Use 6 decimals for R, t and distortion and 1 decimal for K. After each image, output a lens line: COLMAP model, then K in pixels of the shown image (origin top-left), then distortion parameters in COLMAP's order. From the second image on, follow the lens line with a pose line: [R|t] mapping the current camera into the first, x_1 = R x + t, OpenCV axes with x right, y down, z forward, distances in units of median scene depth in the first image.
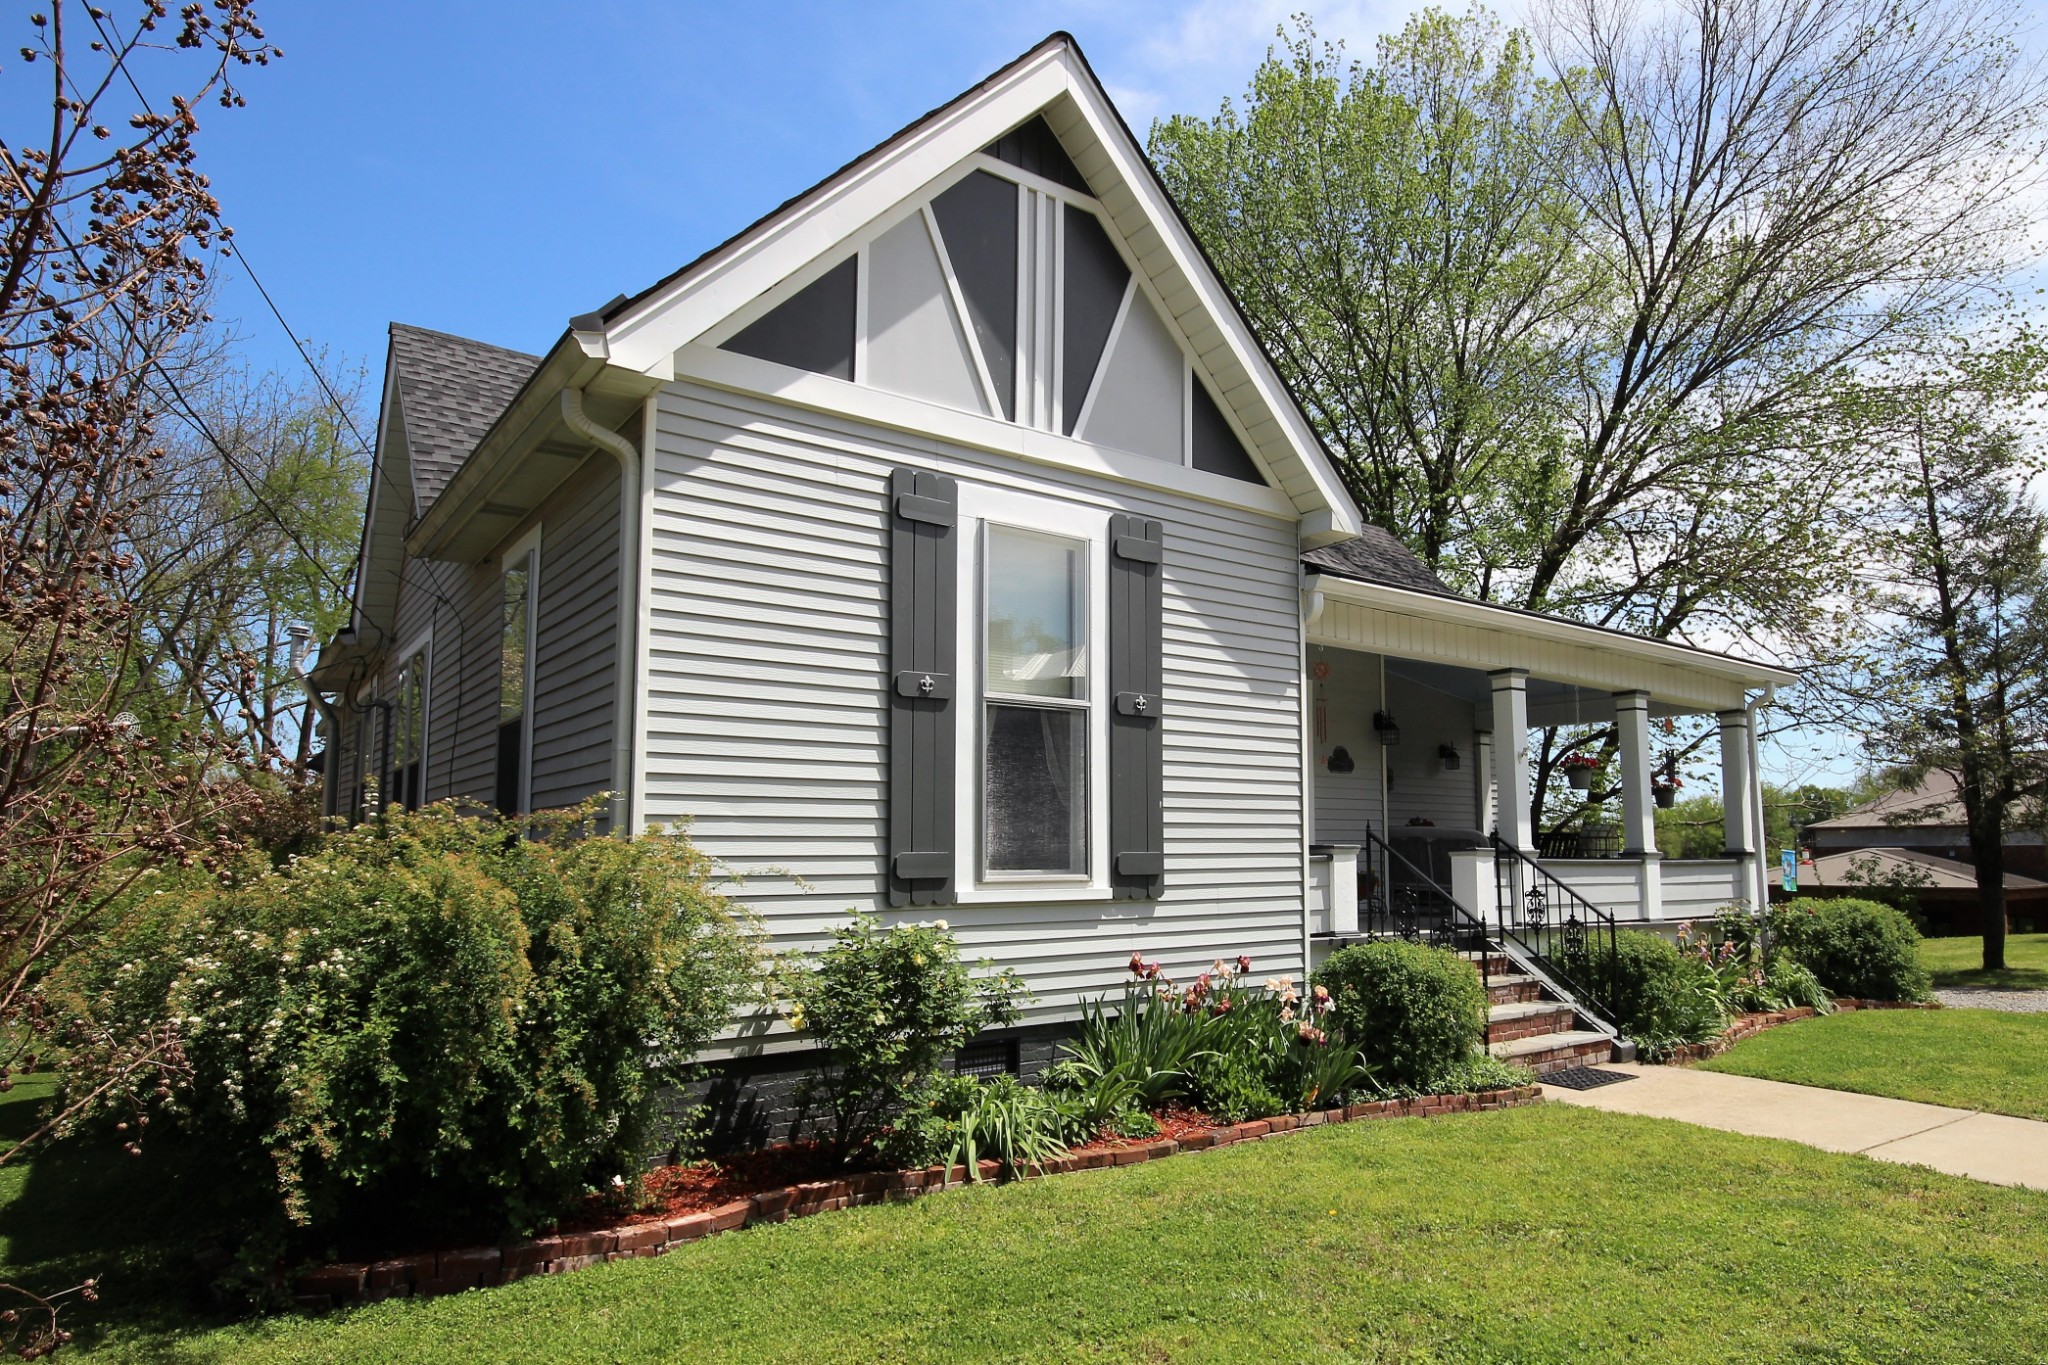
lens RADIAL K [[1221.7, 0, 1101.0], [0, 1221.7, 719.2], [0, 0, 1]] dist [-0.008260, 0.002837]
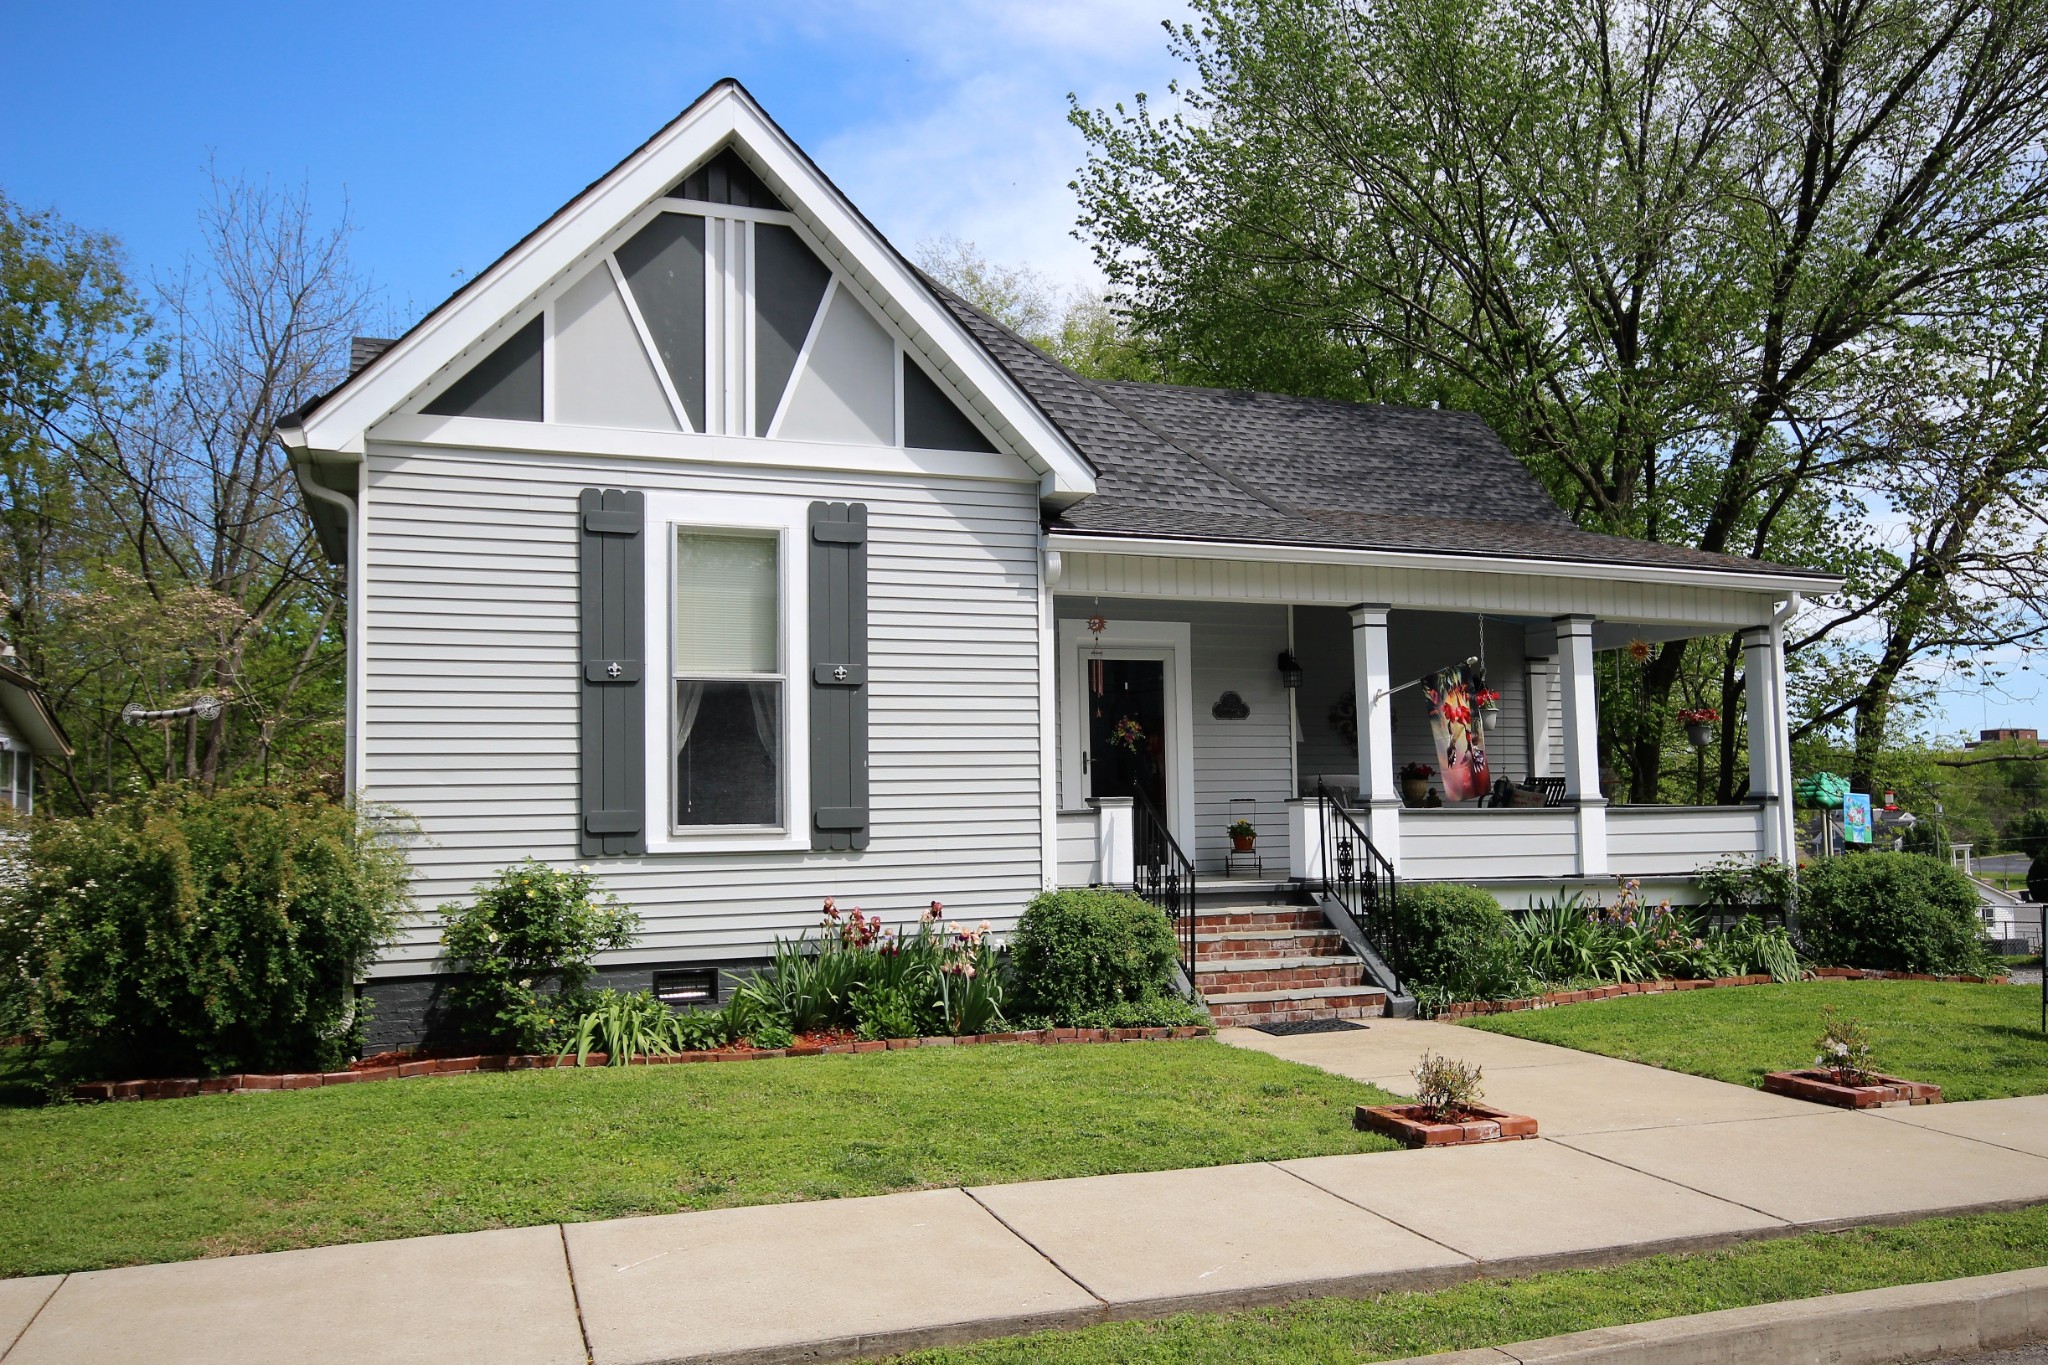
lens RADIAL K [[1573.5, 0, 1023.4], [0, 1573.5, 688.3], [0, 0, 1]] dist [0.004277, 0.010276]
pose [[0.953437, -0.037178, -0.299291, 0.628964], [0.046605, 0.998615, 0.024419, -0.026415], [0.297968, -0.037231, 0.953850, -0.311741]]
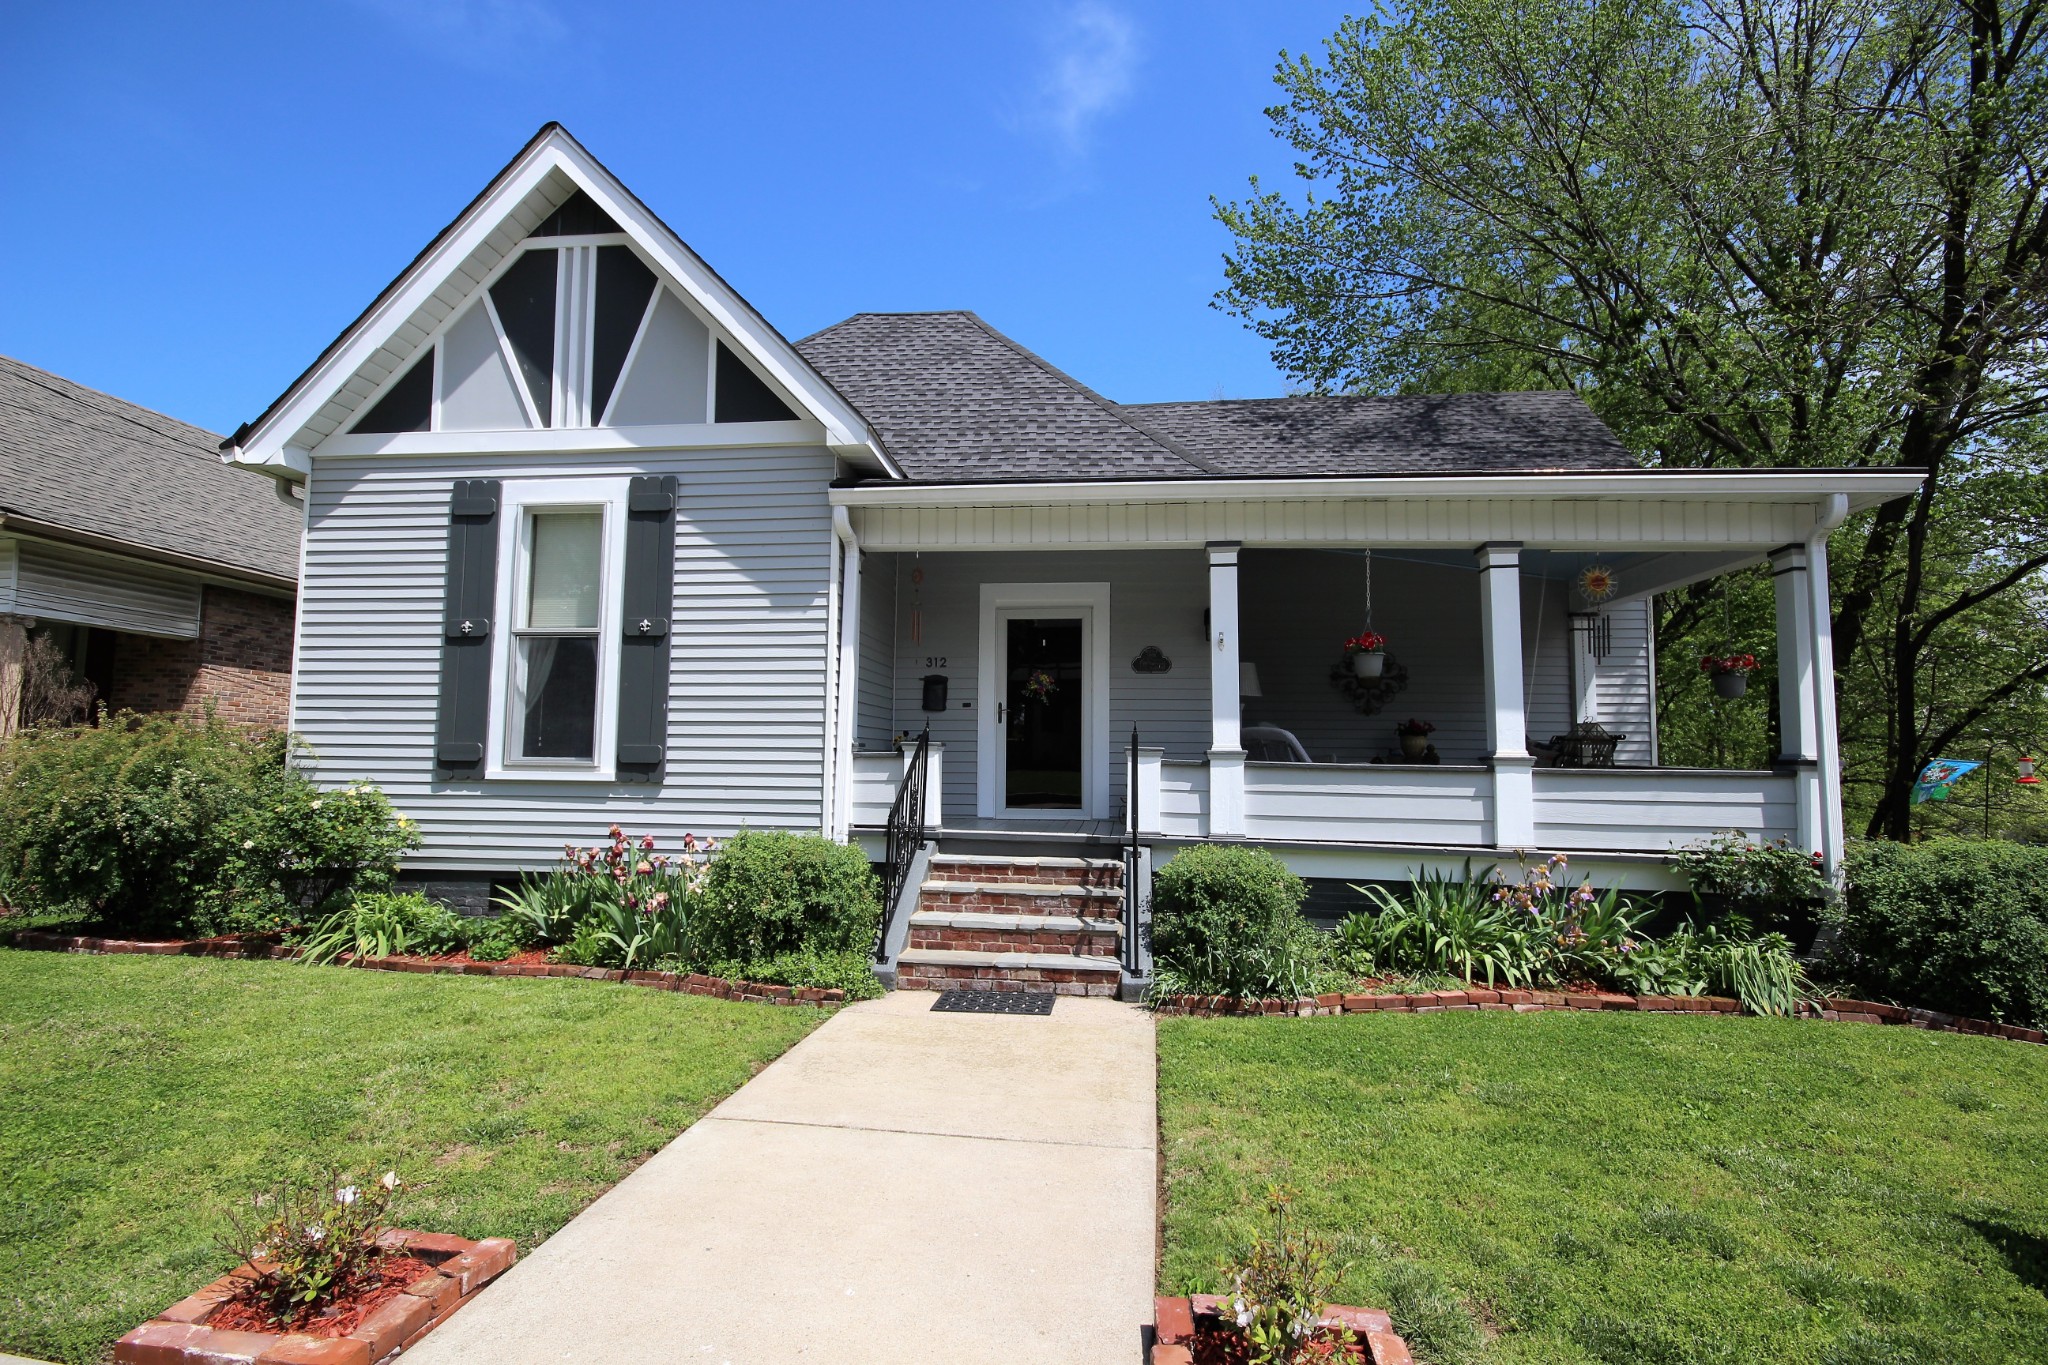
lens RADIAL K [[907.6, 0, 1012.9], [0, 907.6, 685.1], [0, 0, 1]] dist [-0.001236, -0.001561]
pose [[0.720587, -0.046551, -0.691800, 0.961884], [0.062247, 0.998058, -0.002321, 0.074548], [0.690565, -0.041390, 0.722085, 0.605092]]
